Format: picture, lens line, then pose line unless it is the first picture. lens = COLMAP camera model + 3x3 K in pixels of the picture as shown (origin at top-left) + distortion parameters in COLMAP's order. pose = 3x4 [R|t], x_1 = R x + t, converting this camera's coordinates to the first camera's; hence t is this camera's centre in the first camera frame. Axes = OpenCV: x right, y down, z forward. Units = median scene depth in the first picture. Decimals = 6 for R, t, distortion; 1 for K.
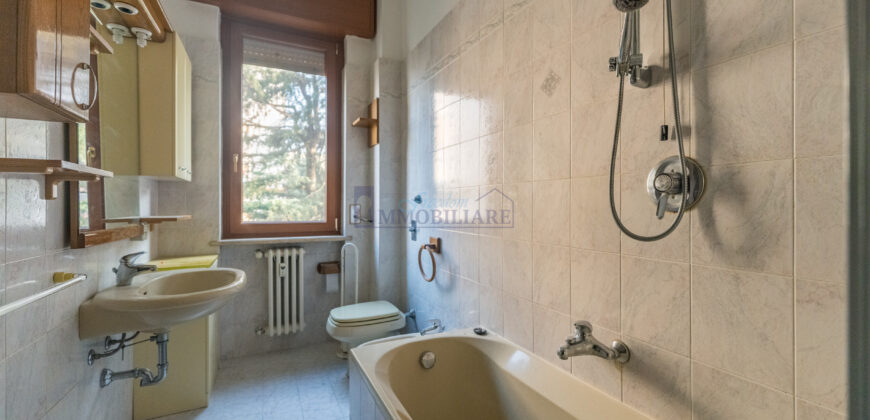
lens RADIAL K [[348.6, 0, 435.0], [0, 348.6, 210.0], [0, 0, 1]] dist [0.000743, 0.000204]
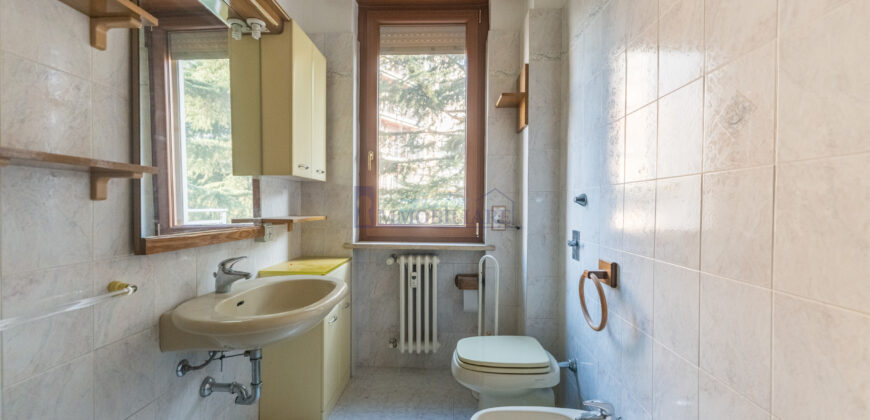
lens RADIAL K [[330.9, 0, 435.0], [0, 330.9, 210.0], [0, 0, 1]] dist [-0.000247, -0.000029]
pose [[0.867802, 0.013130, -0.496737, 0.021729], [-0.013662, 0.999903, 0.002563, -0.007714], [0.496723, 0.004563, 0.867897, 0.299550]]
